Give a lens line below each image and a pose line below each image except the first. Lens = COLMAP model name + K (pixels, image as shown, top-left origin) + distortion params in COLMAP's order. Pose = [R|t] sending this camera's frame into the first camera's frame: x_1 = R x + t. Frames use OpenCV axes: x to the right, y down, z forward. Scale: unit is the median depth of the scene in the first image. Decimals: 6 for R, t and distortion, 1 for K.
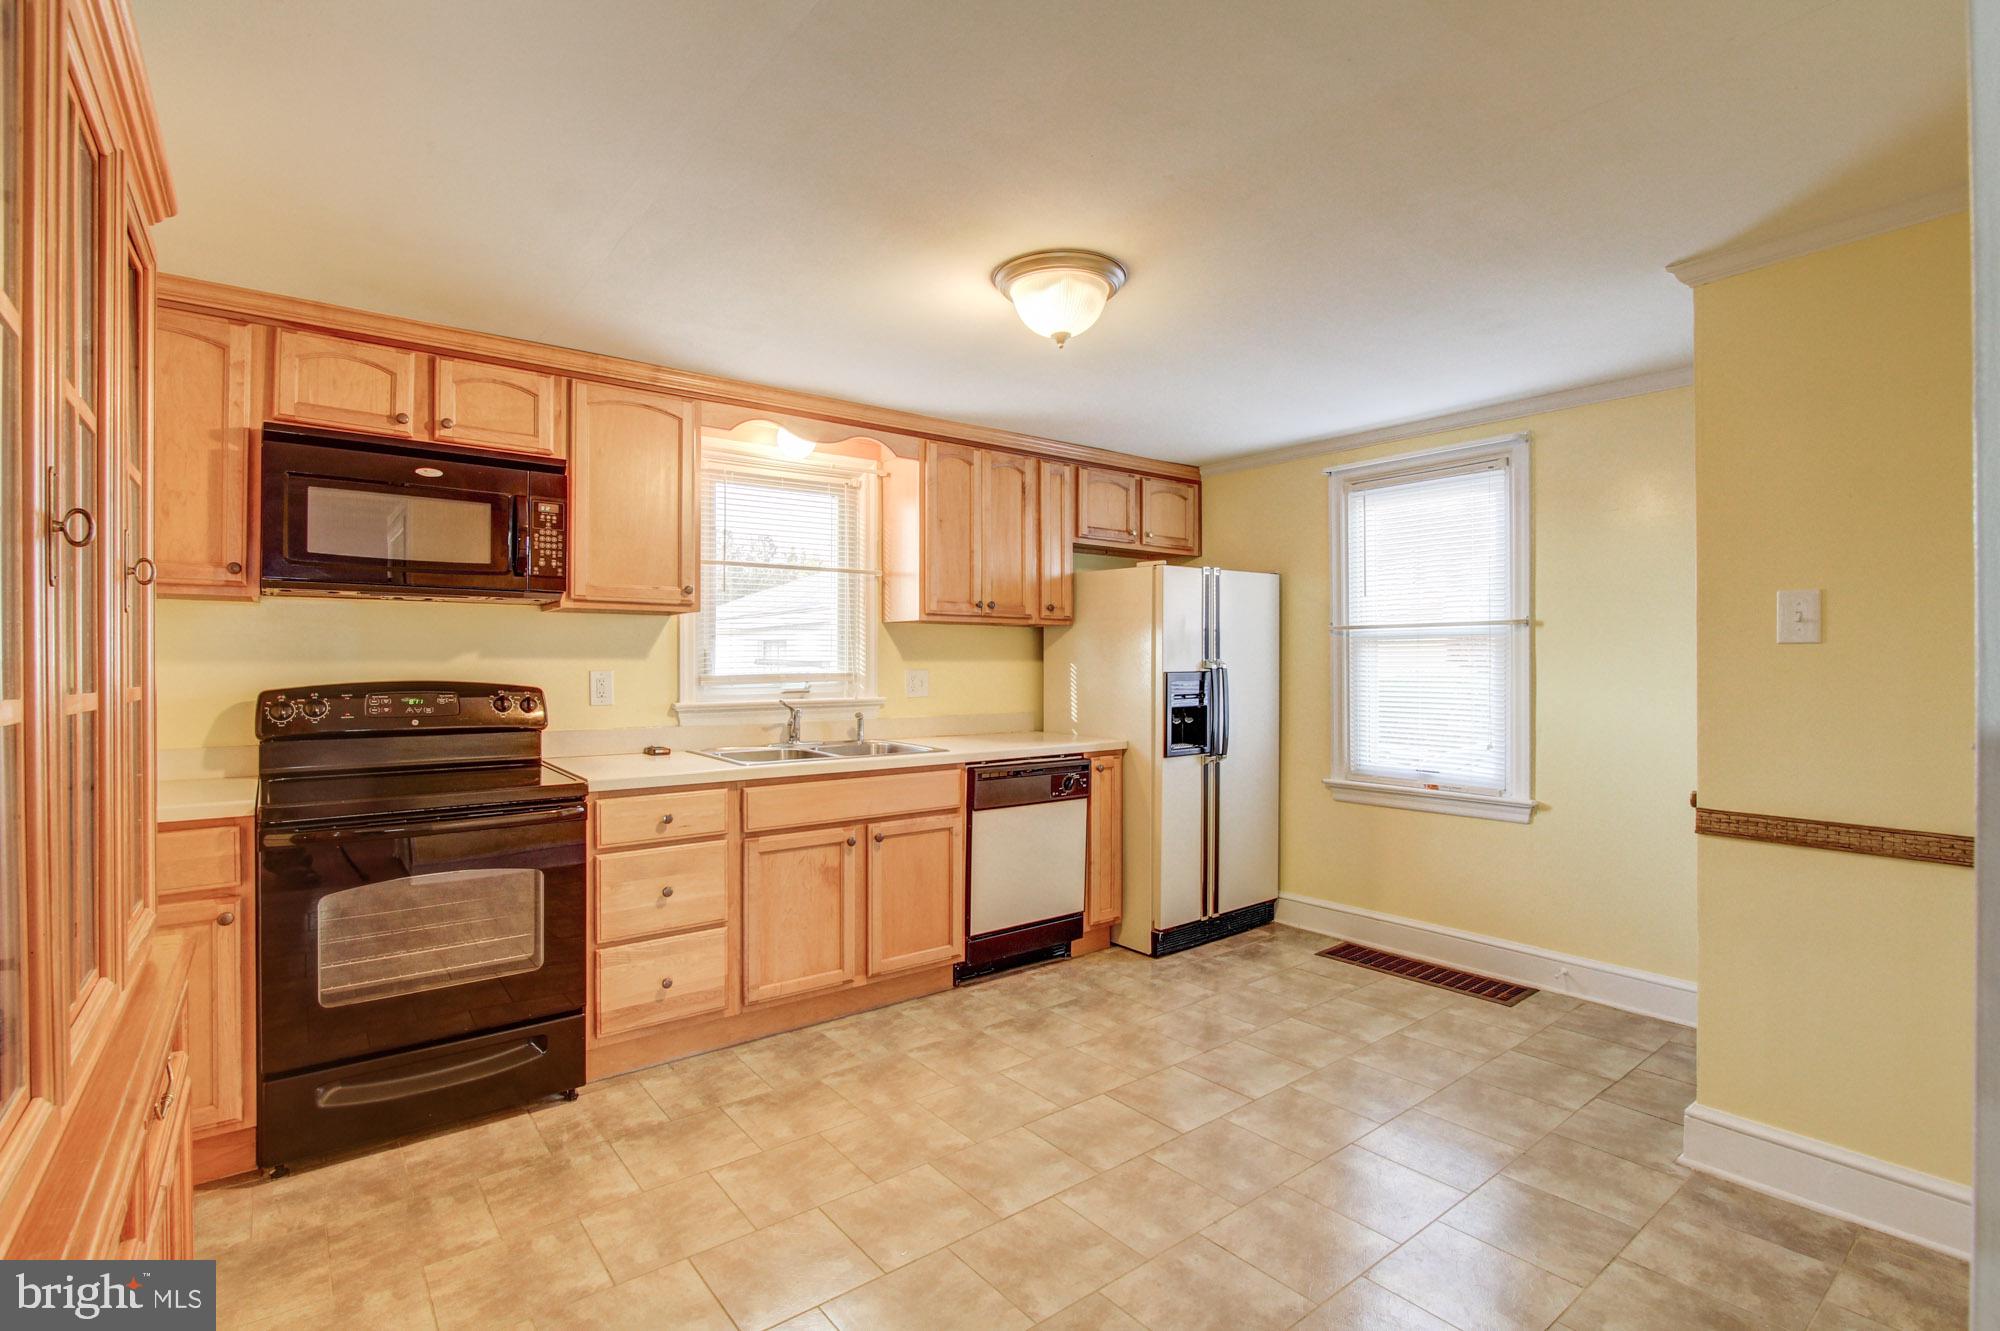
lens RADIAL K [[934.5, 0, 1004.8], [0, 934.5, 658.3], [0, 0, 1]] dist [-0.022227, 0.004263]
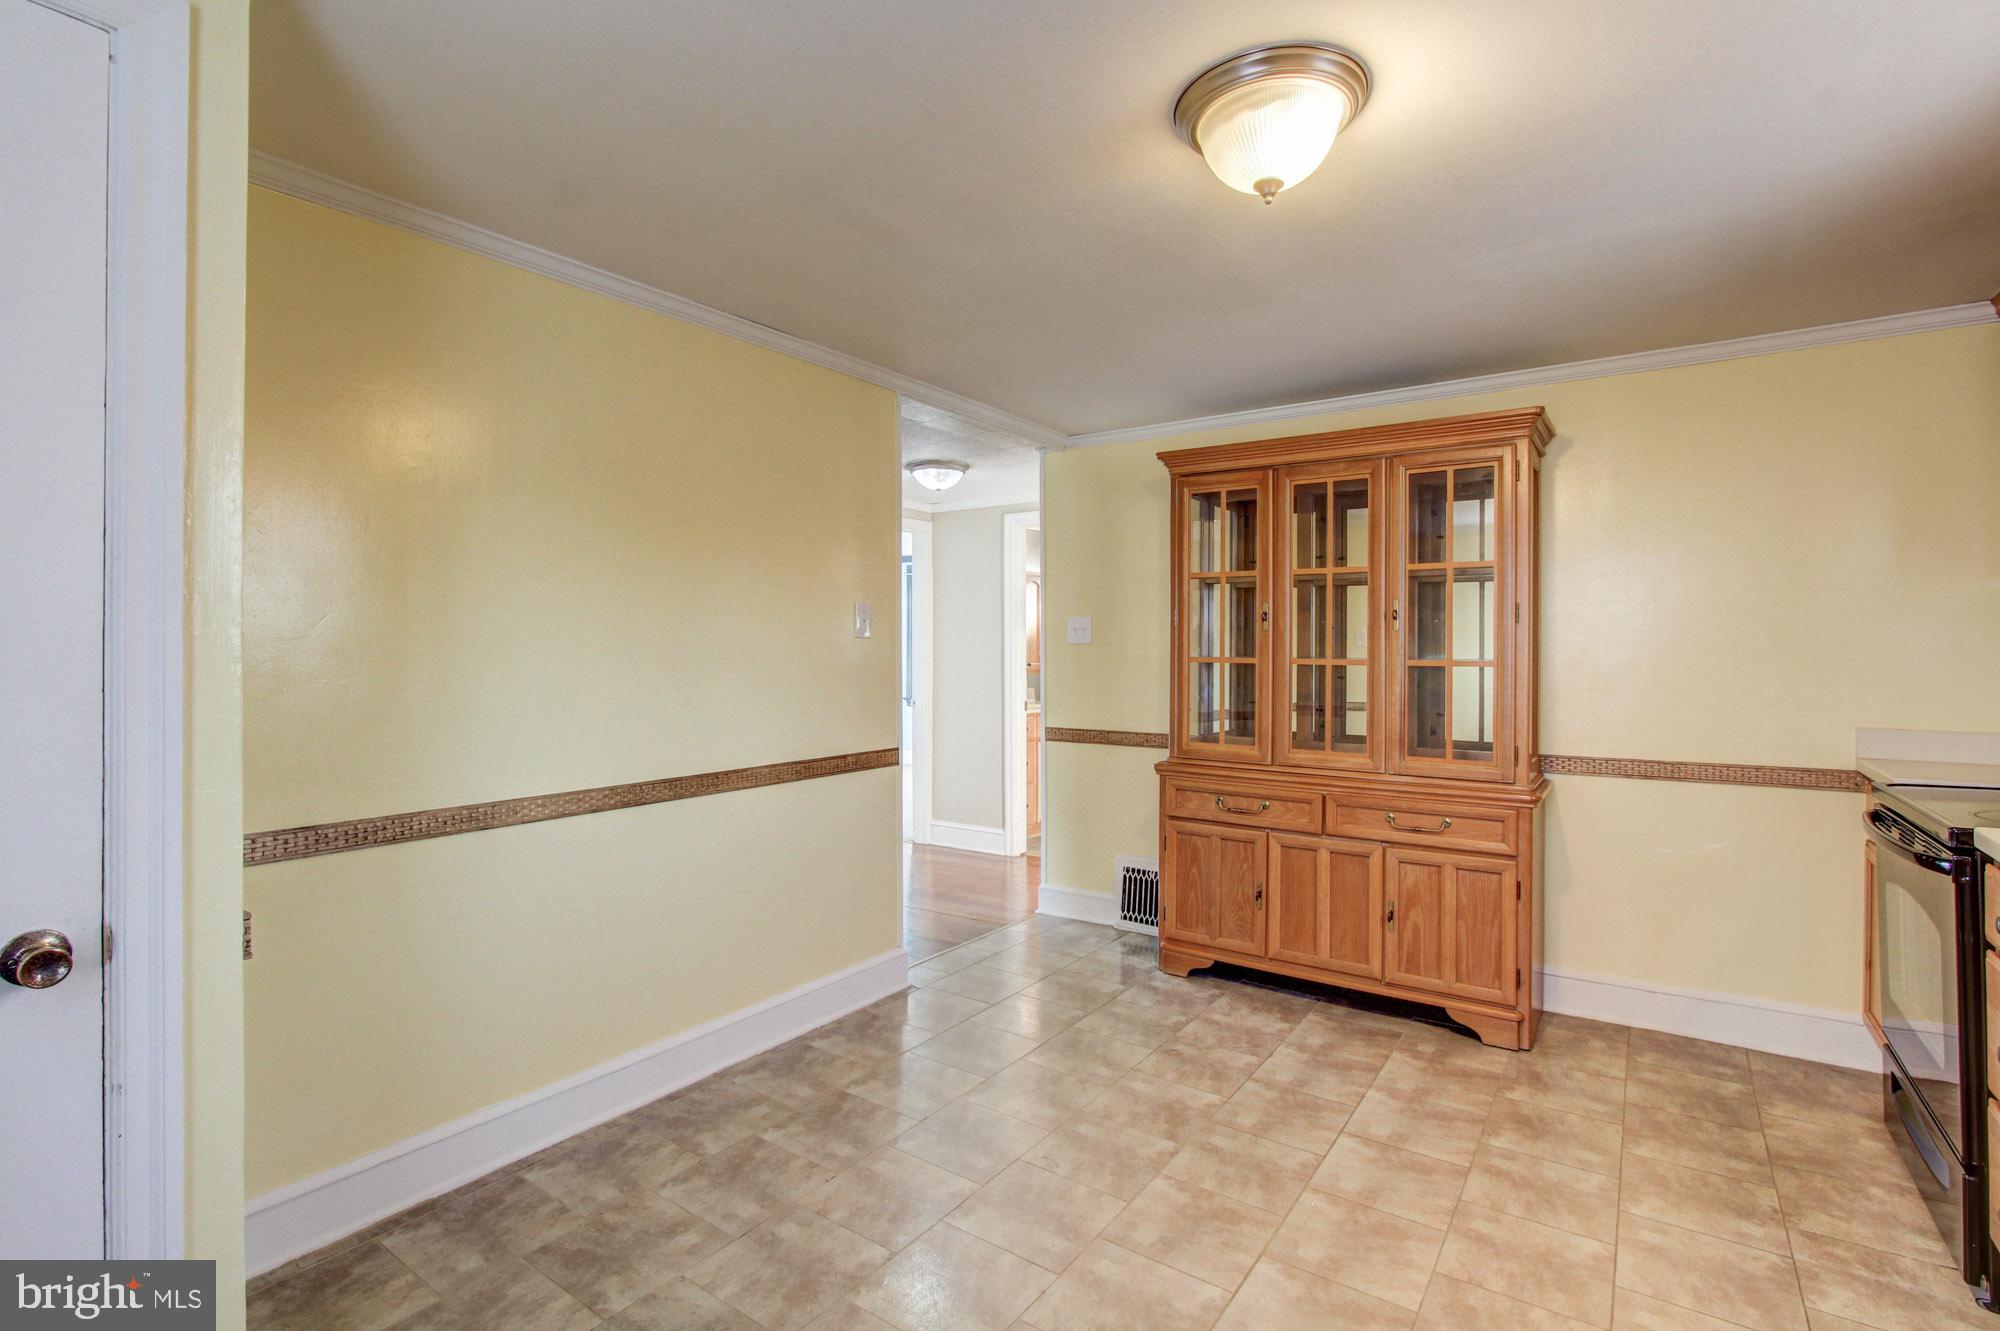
lens RADIAL K [[934.5, 0, 985.0], [0, 934.5, 643.9], [0, 0, 1]] dist [-0.022227, 0.004263]
pose [[-0.961142, 0.000505, -0.276055, 0.352978], [0.003579, 0.999937, -0.010633, 0.003299], [0.276032, -0.011208, -0.961083, 1.239851]]
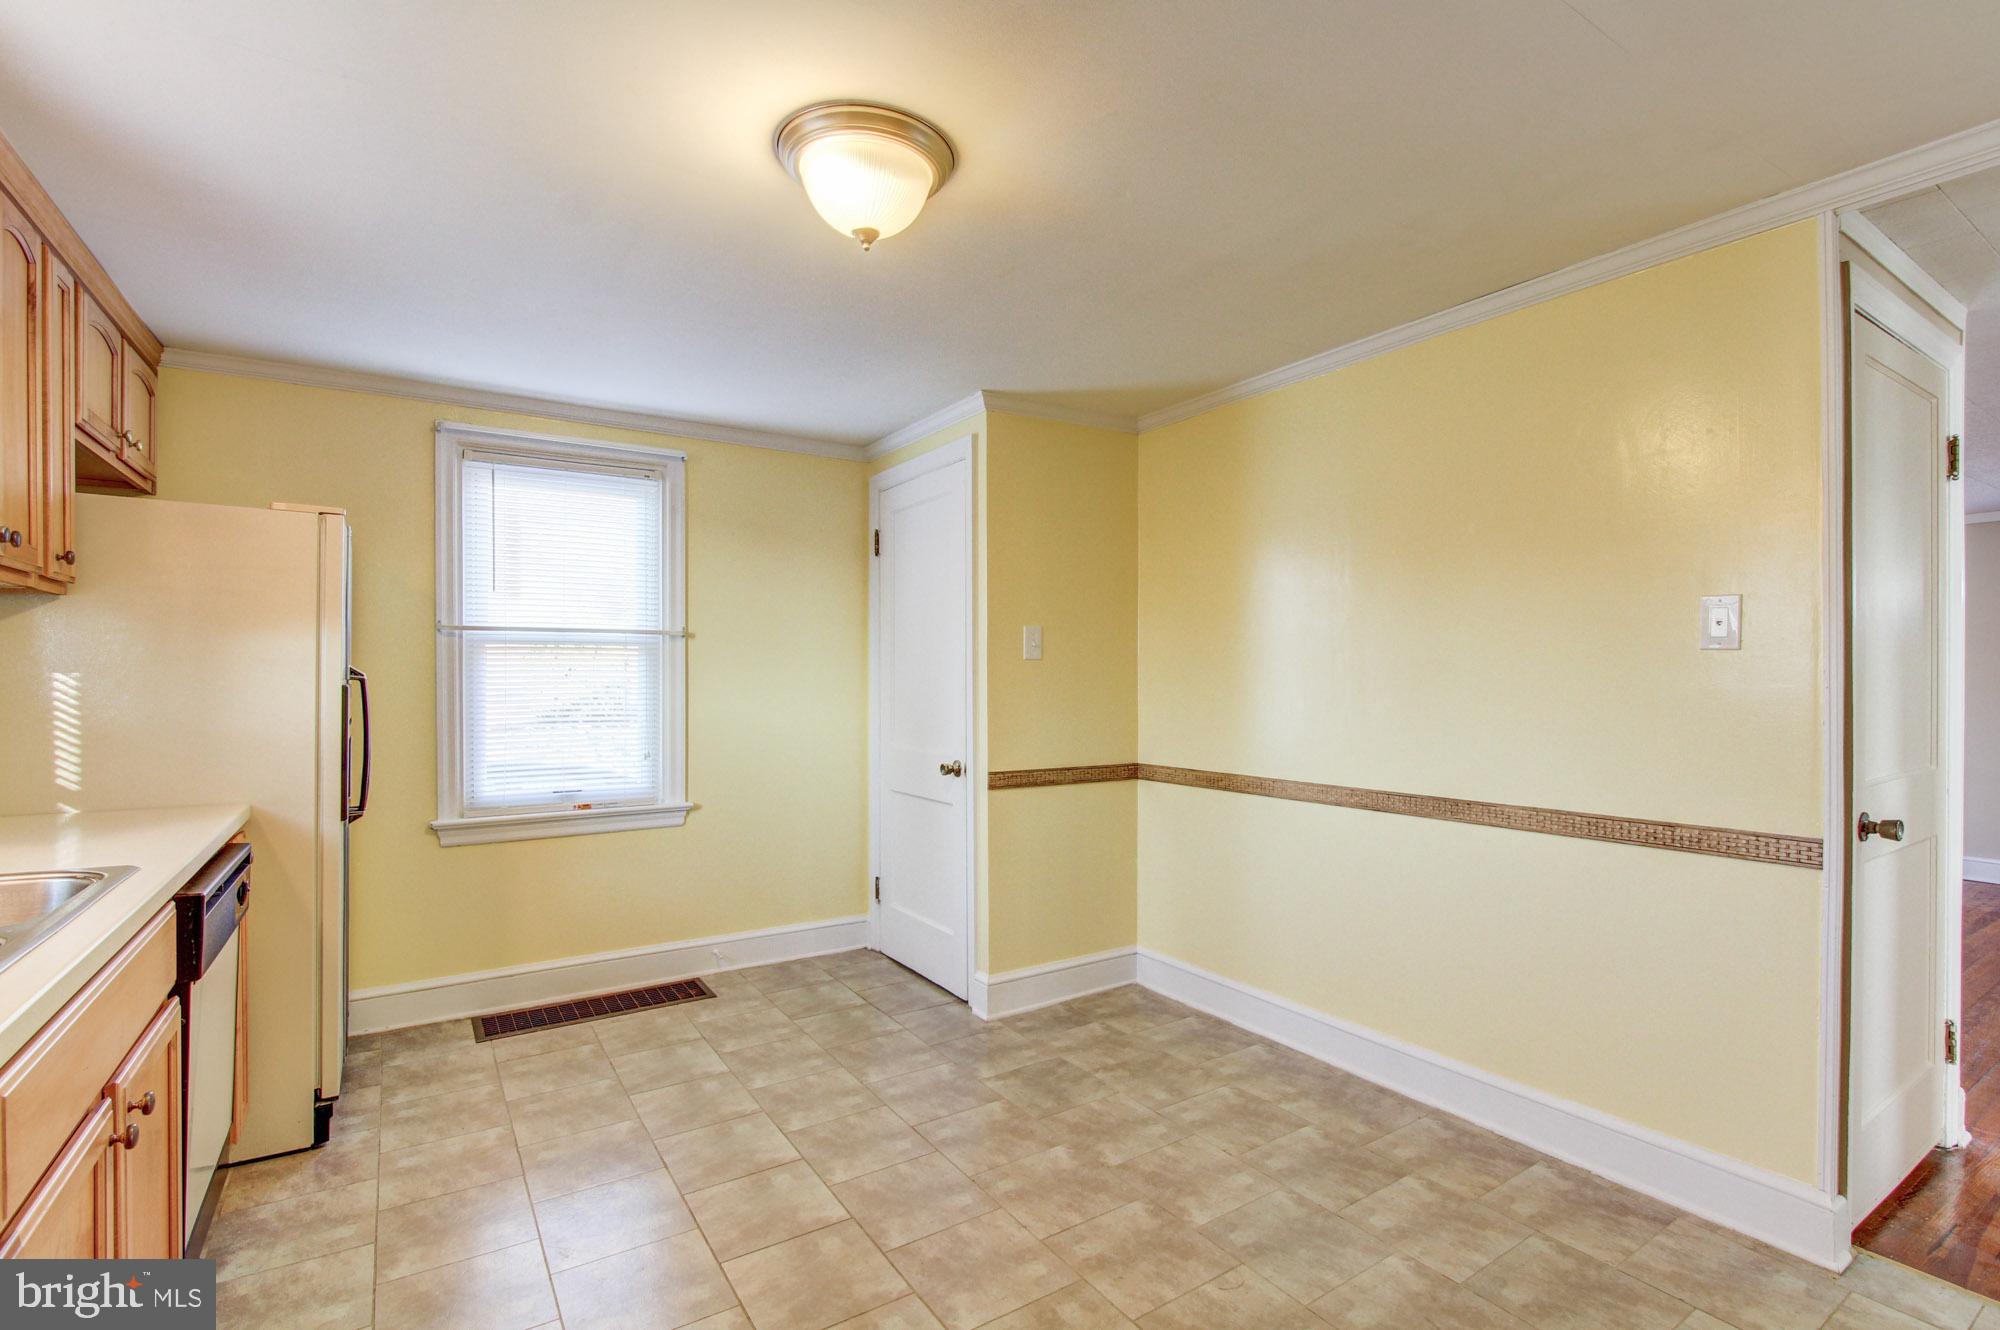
lens RADIAL K [[934.5, 0, 1008.1], [0, 934.5, 676.6], [0, 0, 1]] dist [-0.022227, 0.004263]
pose [[0.081966, -0.004646, 0.996624, -0.527546], [-0.005130, 0.999974, 0.005083, 0.003312], [-0.996622, -0.005530, 0.081940, 0.634399]]
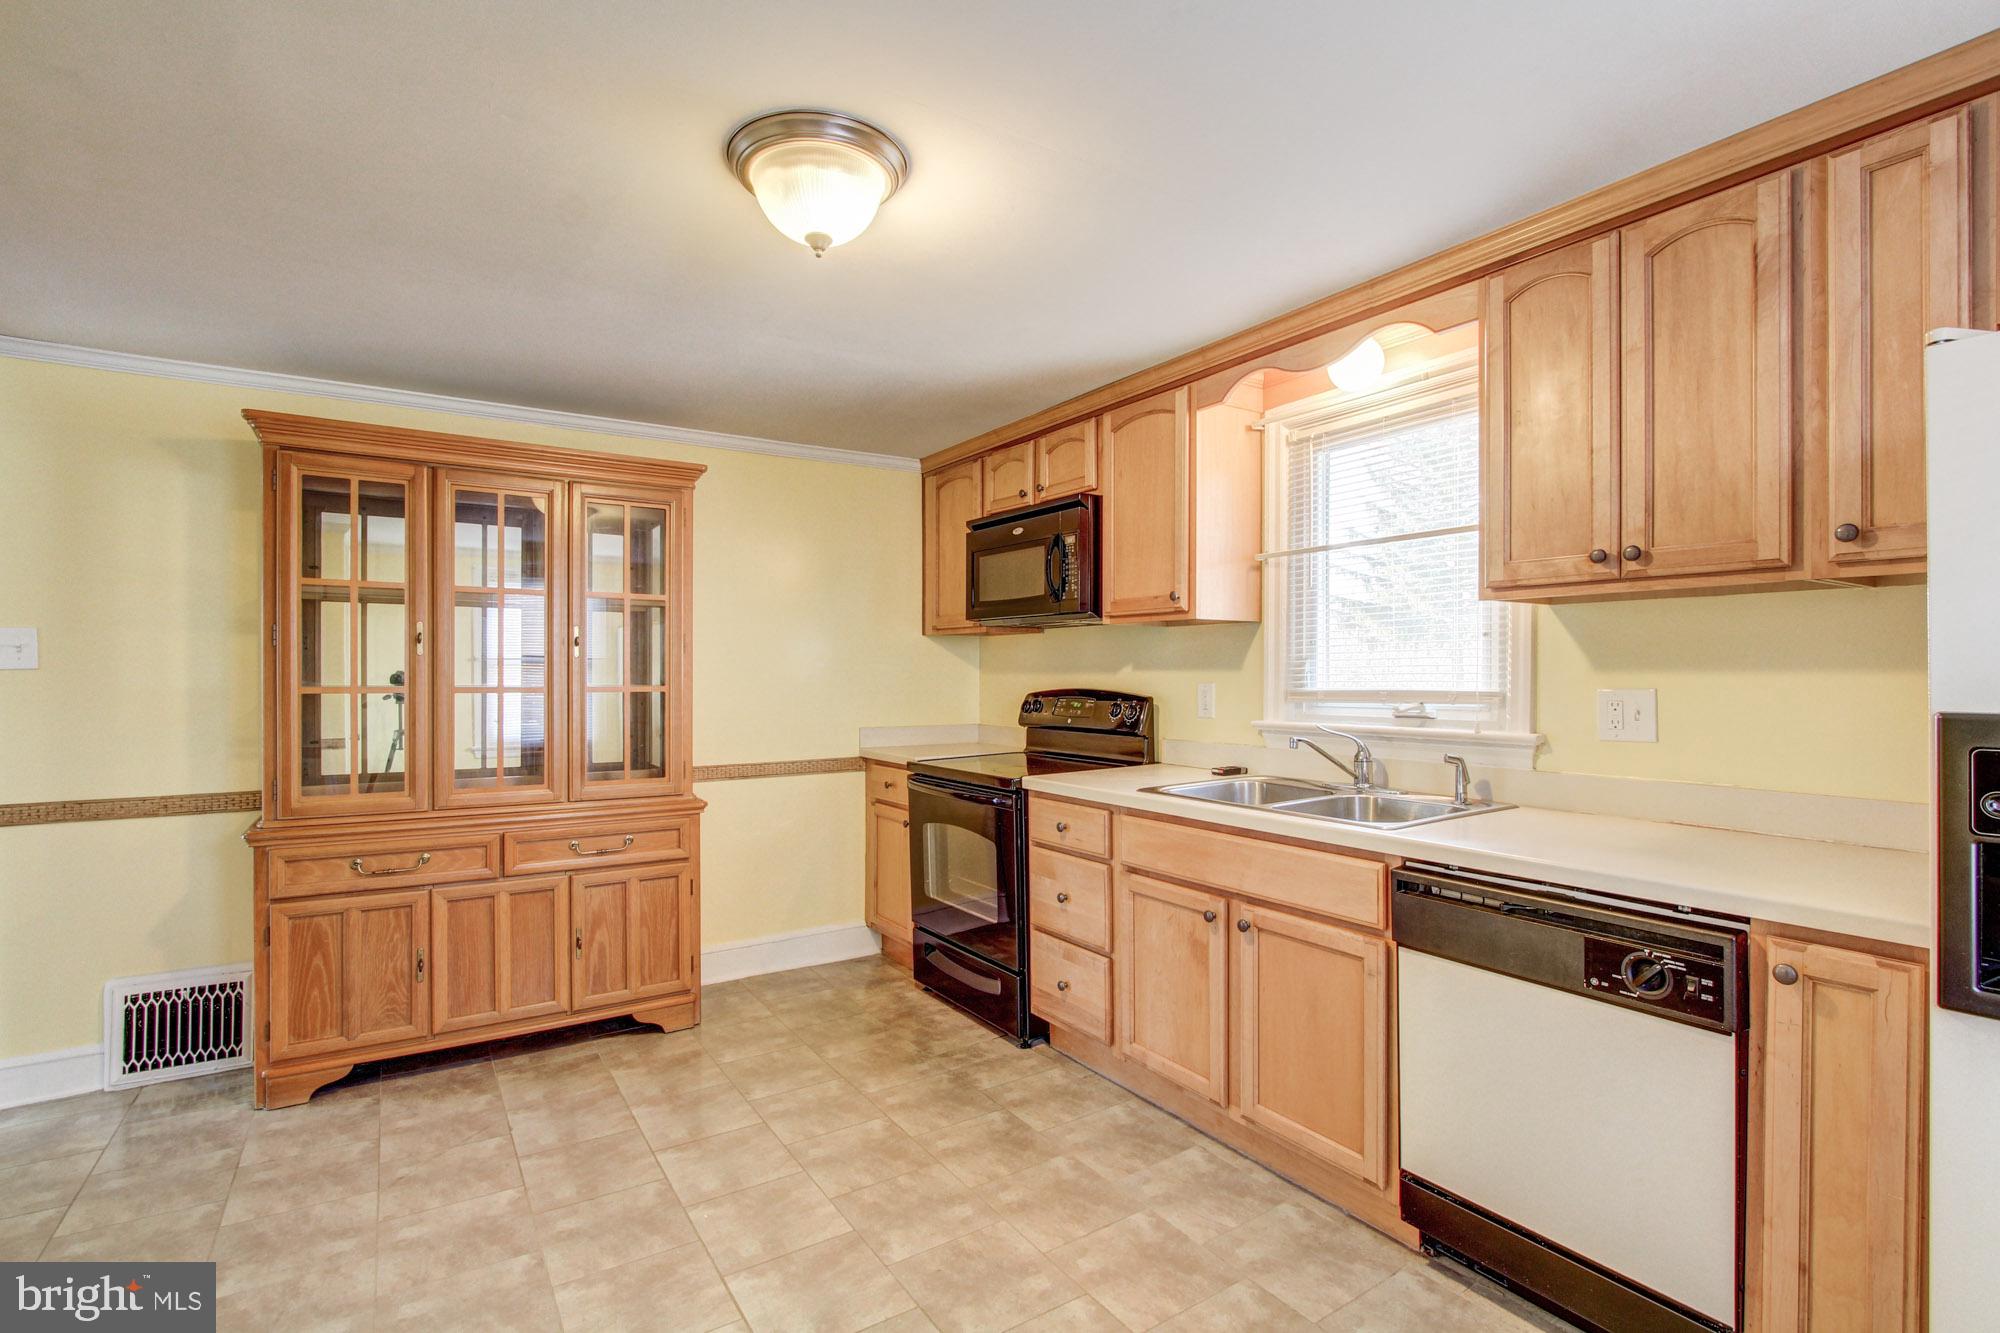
lens RADIAL K [[934.5, 0, 995.9], [0, 934.5, 674.2], [0, 0, 1]] dist [-0.022227, 0.004263]
pose [[-0.091519, 0.006360, -0.995783, 0.611643], [0.009793, 0.999937, 0.005486, -0.002896], [0.995755, -0.009249, -0.091575, 0.931569]]
